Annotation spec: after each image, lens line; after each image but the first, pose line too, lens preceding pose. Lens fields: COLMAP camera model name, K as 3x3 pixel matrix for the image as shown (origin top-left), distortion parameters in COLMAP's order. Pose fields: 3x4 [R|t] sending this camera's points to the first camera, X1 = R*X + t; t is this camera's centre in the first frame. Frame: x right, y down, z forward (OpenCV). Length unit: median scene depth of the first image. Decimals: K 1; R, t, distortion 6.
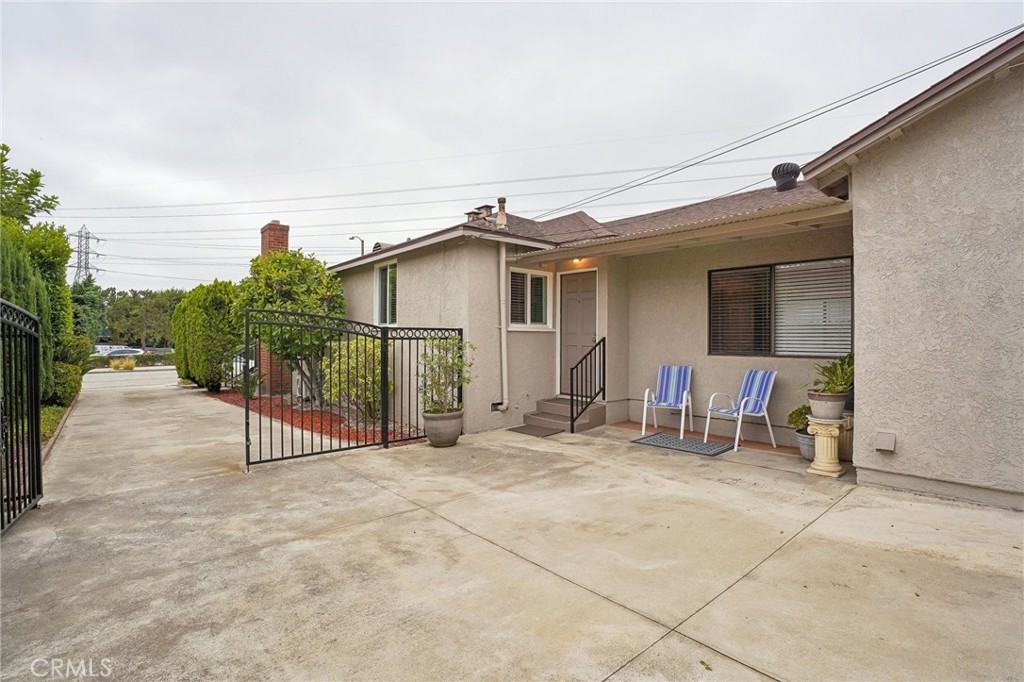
lens RADIAL K [[483.0, 0, 508.9], [0, 483.0, 337.4], [0, 0, 1]] dist [-0.051040, 0.008926]
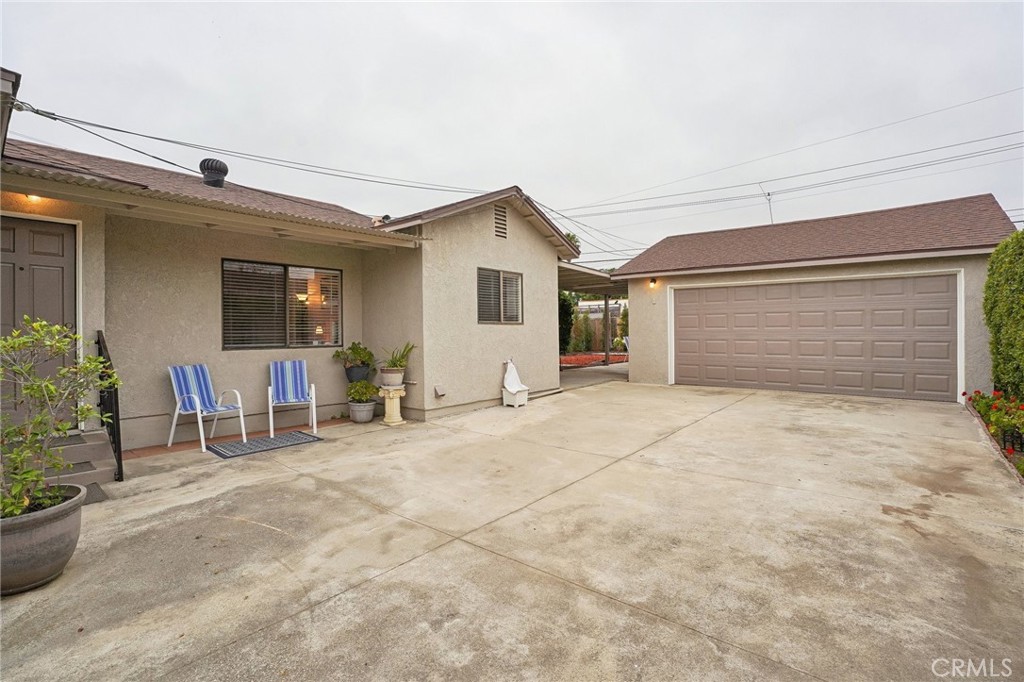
lens RADIAL K [[483.0, 0, 504.4], [0, 483.0, 345.9], [0, 0, 1]] dist [-0.051040, 0.008926]
pose [[-0.183919, -0.019555, 0.982747, -0.990840], [0.002025, 0.999792, 0.020273, 0.020184], [-0.982939, 0.005719, -0.183842, 1.092339]]
